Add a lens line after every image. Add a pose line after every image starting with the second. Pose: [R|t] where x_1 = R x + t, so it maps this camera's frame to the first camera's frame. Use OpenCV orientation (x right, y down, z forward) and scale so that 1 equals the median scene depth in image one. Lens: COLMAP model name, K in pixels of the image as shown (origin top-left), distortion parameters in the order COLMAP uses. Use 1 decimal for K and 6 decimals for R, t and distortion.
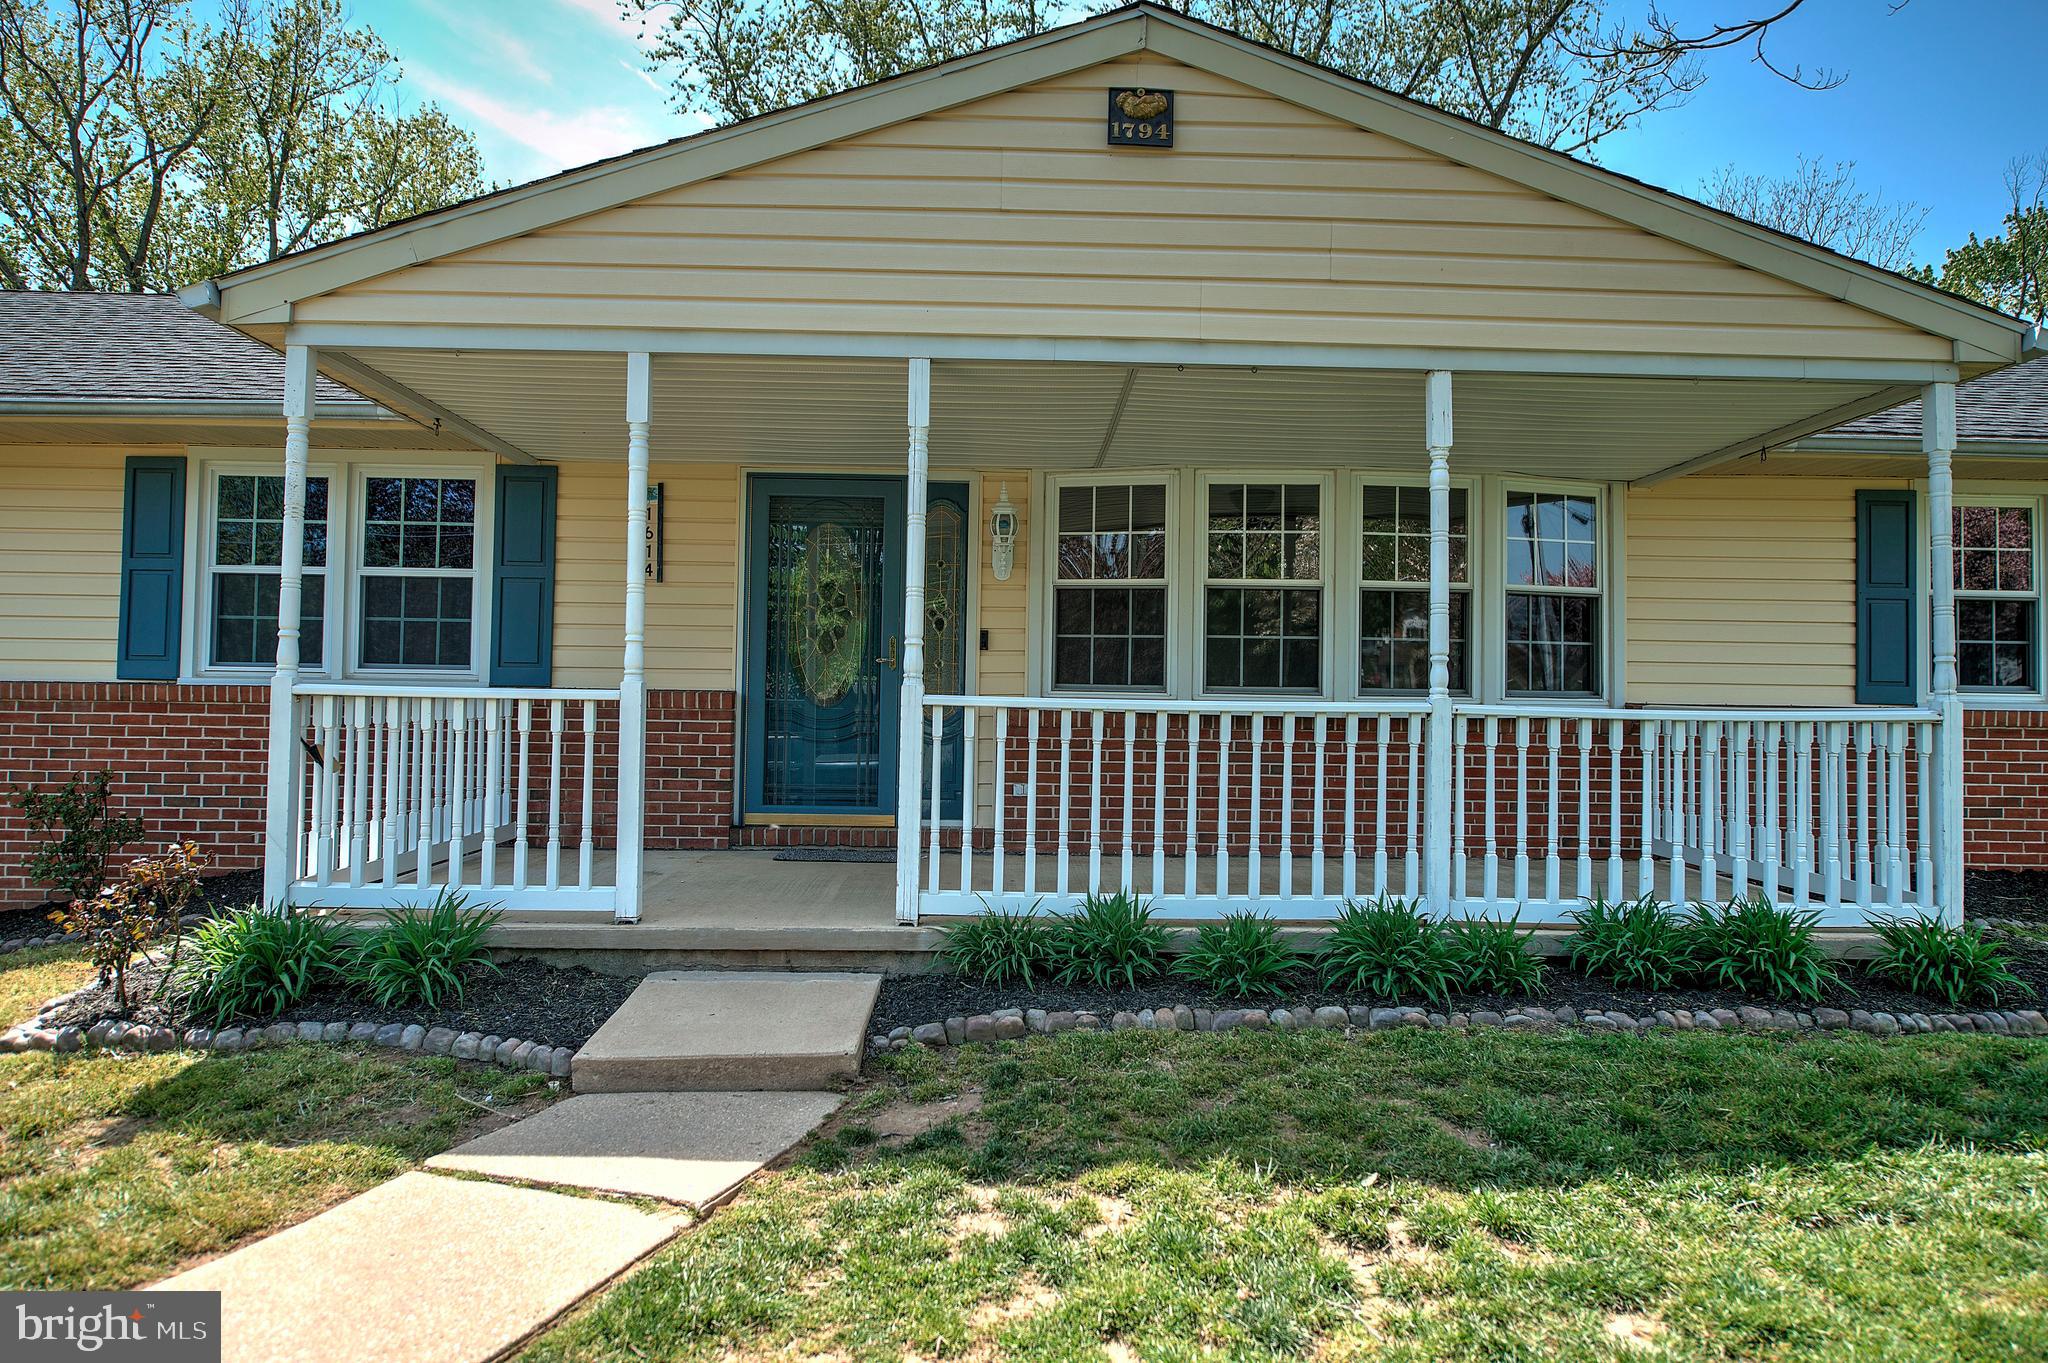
lens RADIAL K [[1301.9, 0, 1033.5], [0, 1301.9, 669.1], [0, 0, 1]] dist [0.002441, 0.000014]
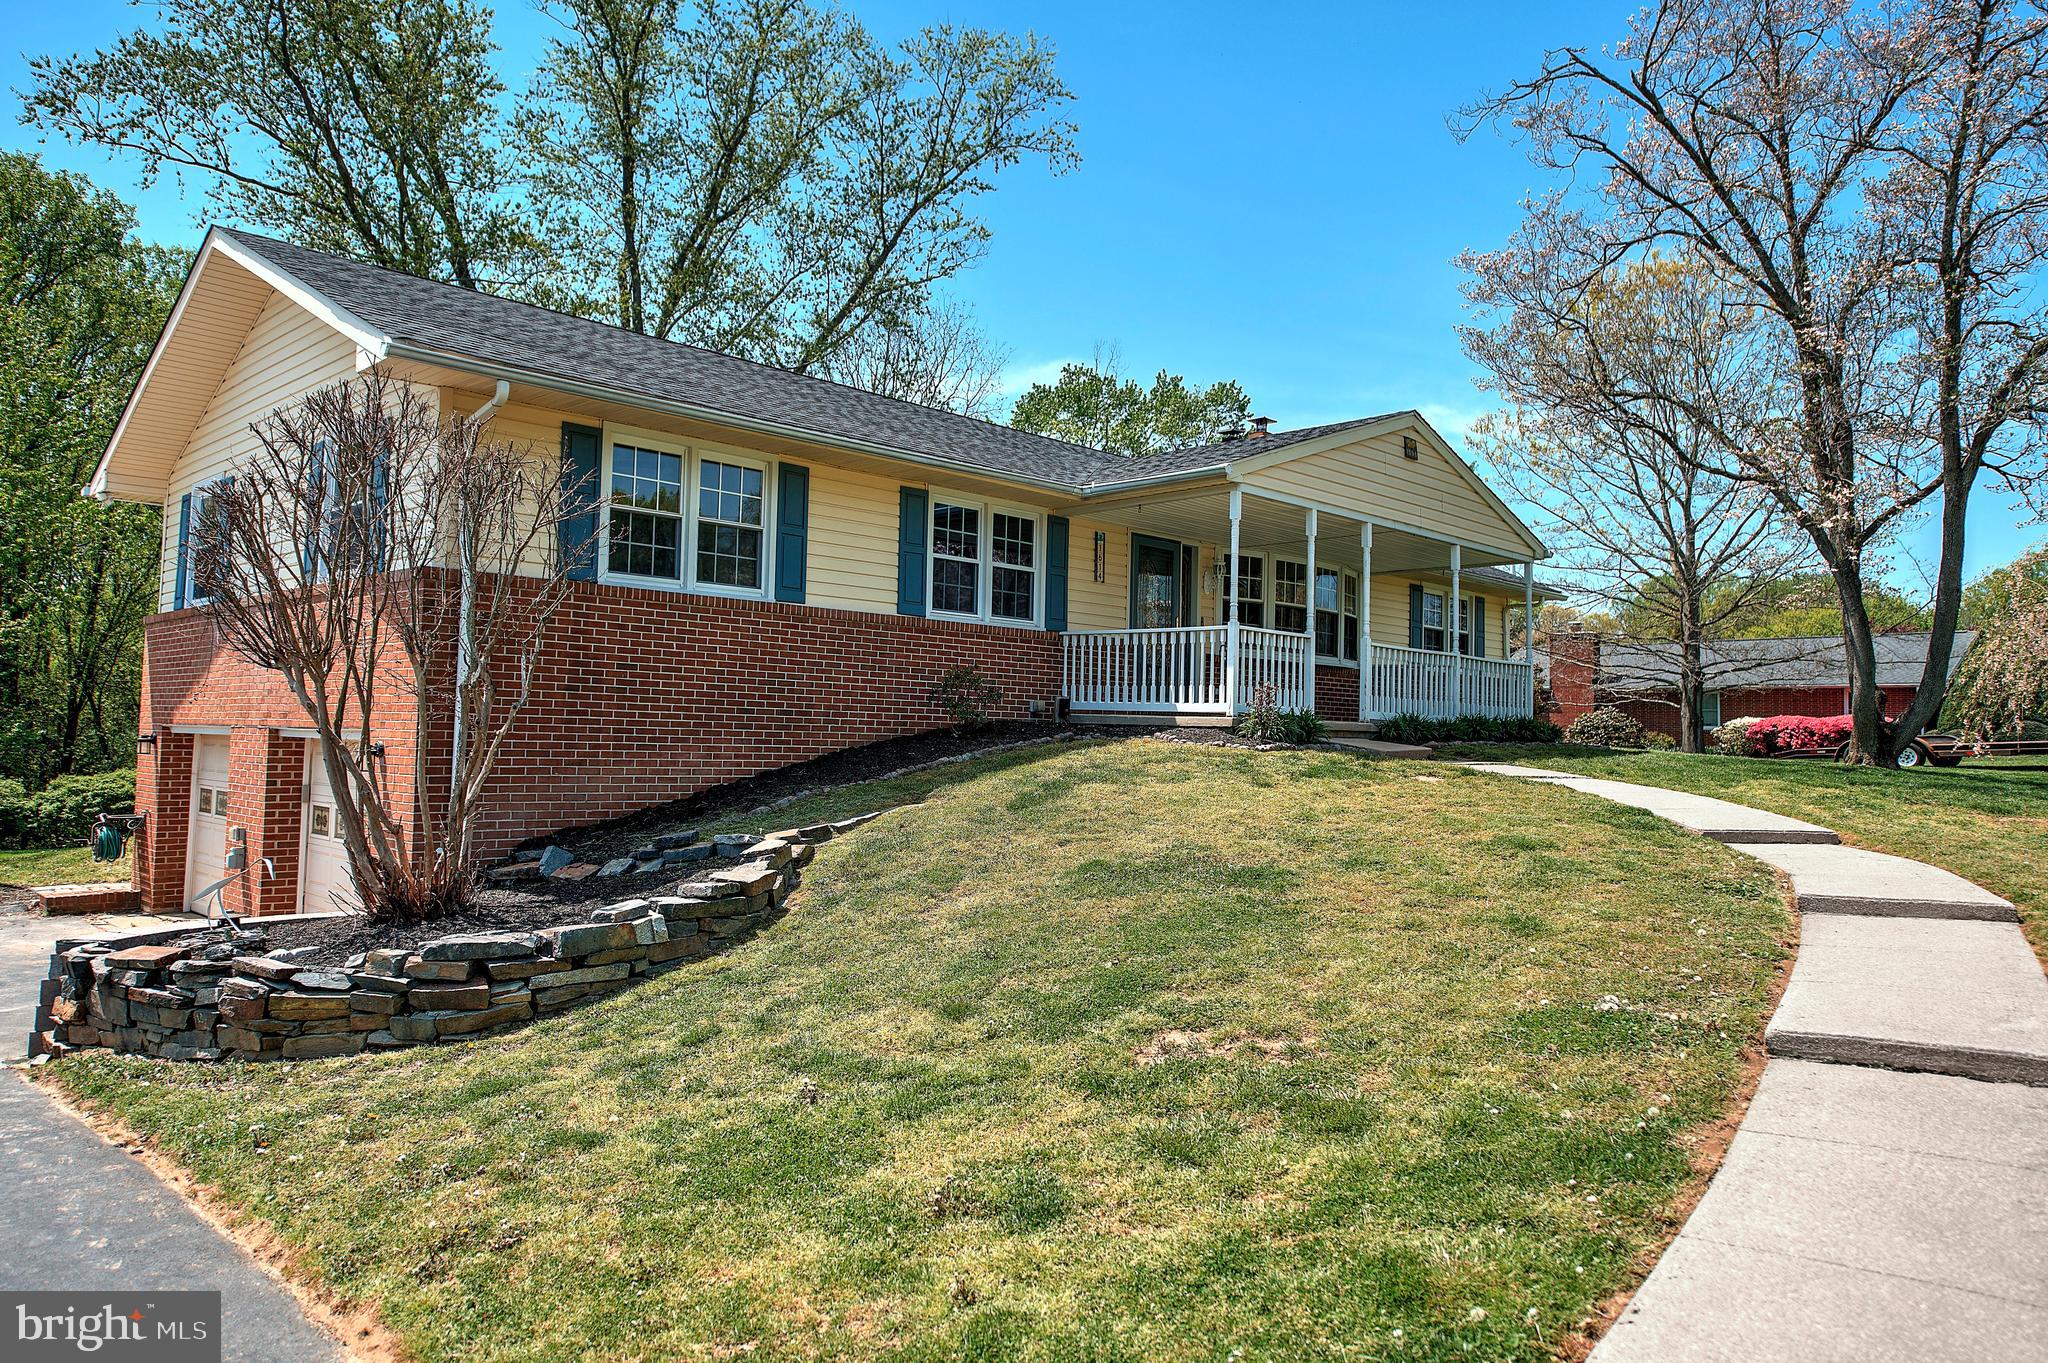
lens RADIAL K [[1342.7, 0, 1033.4], [0, 1342.7, 670.2], [0, 0, 1]] dist [-0.000604, 0.006824]
pose [[0.722990, 0.036248, 0.689907, -1.788463], [-0.034399, 0.999273, -0.016453, 0.104844], [-0.690002, -0.011837, 0.723711, -0.414852]]
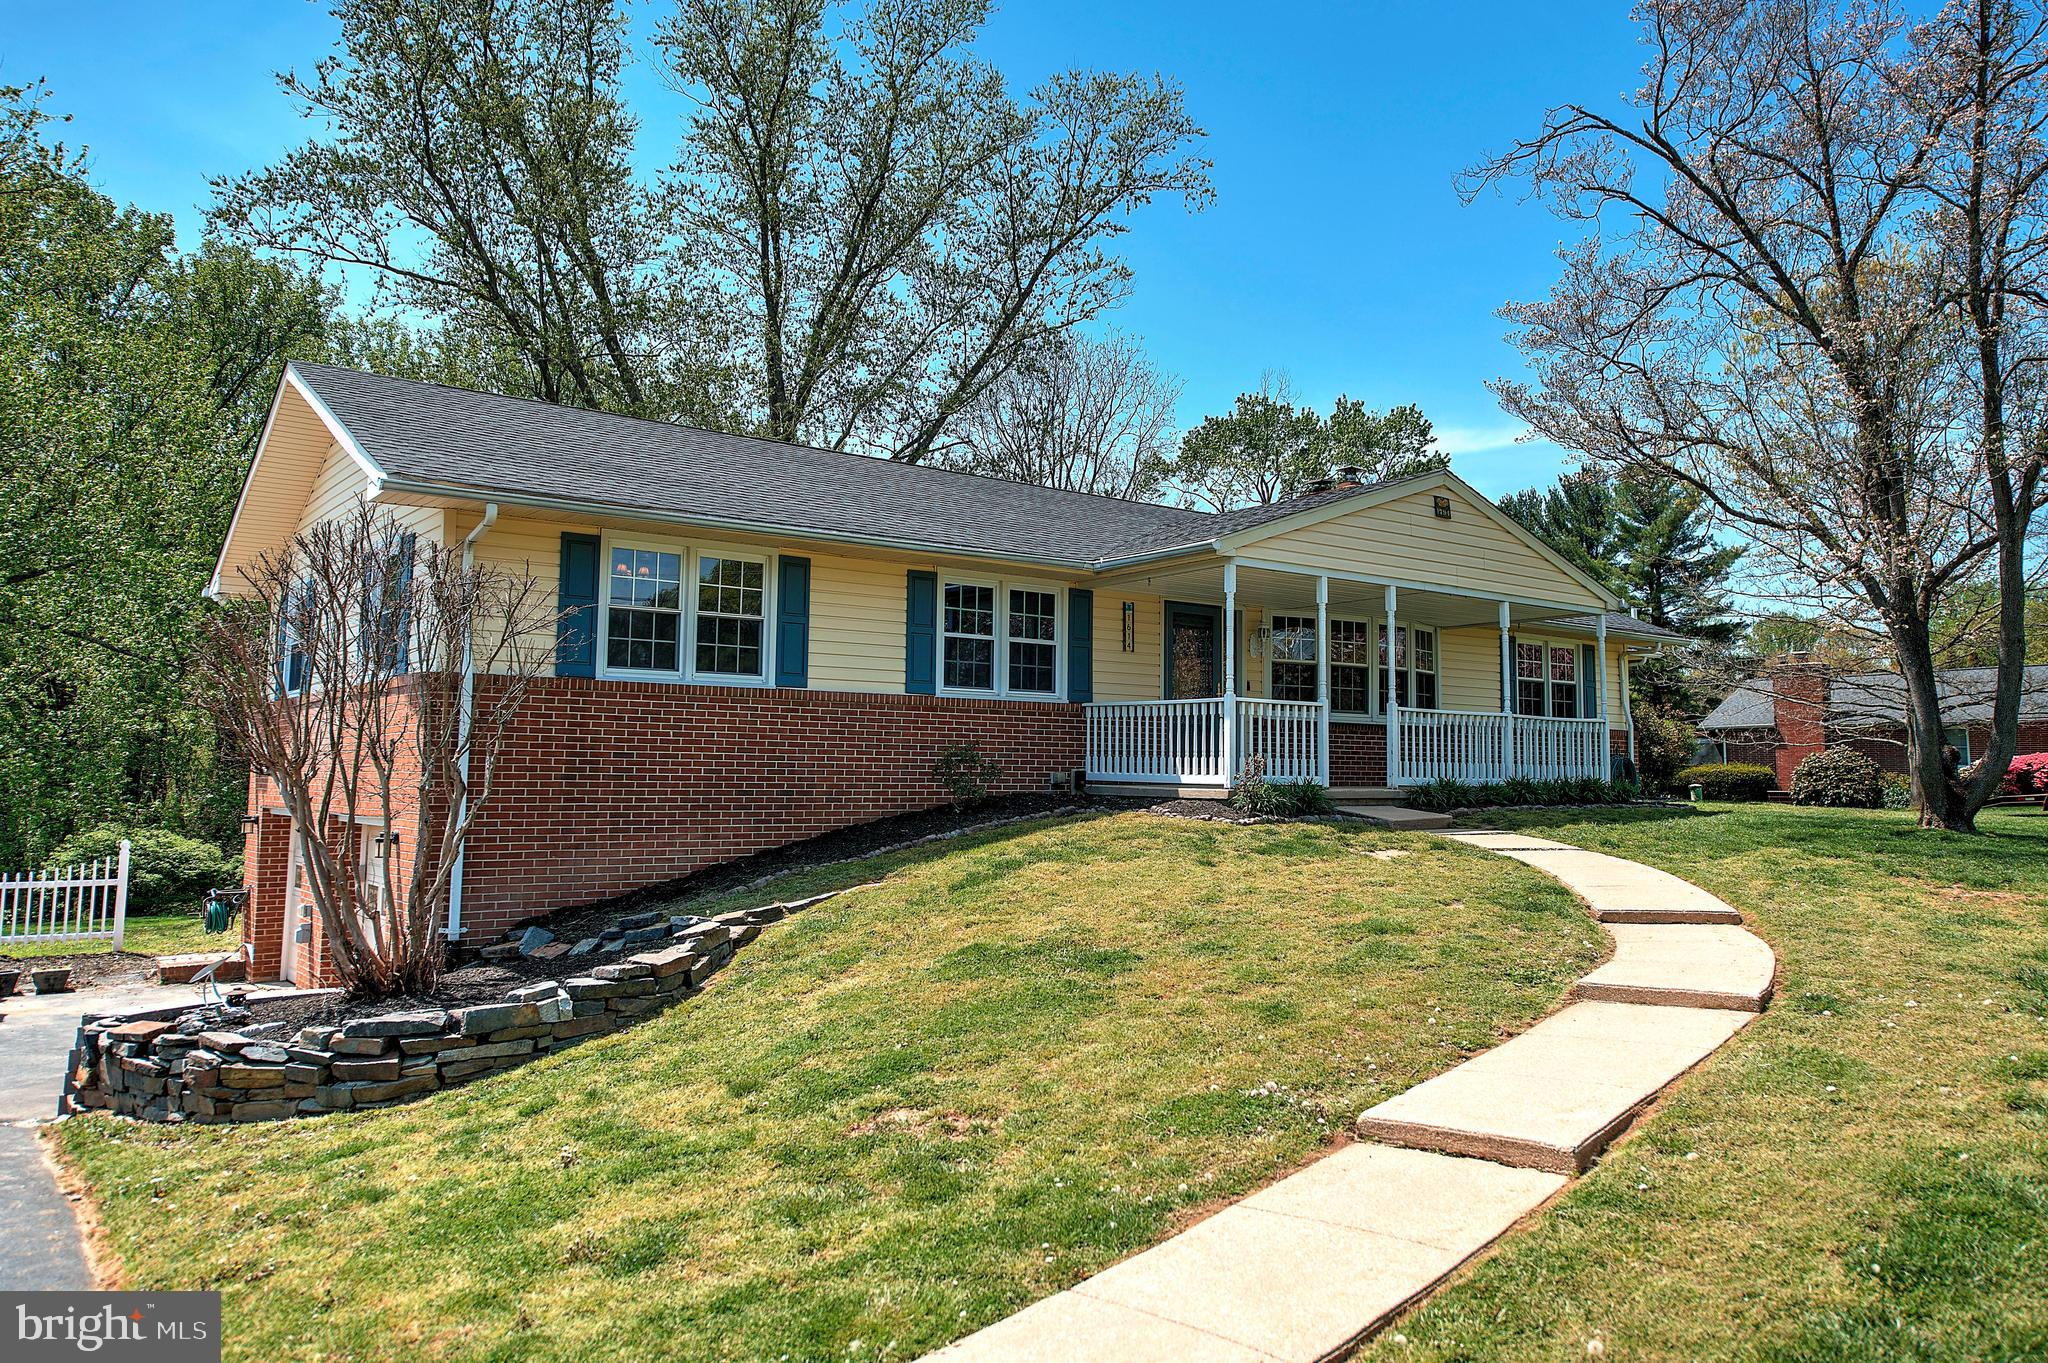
lens RADIAL K [[1429.0, 0, 1085.3], [0, 1429.0, 646.4], [0, 0, 1]] dist [0.001594, 0.003092]
pose [[0.802867, 0.046367, 0.594352, -1.664888], [-0.015684, 0.998269, -0.056691, 0.050704], [-0.595952, 0.036193, 0.802204, -0.723753]]
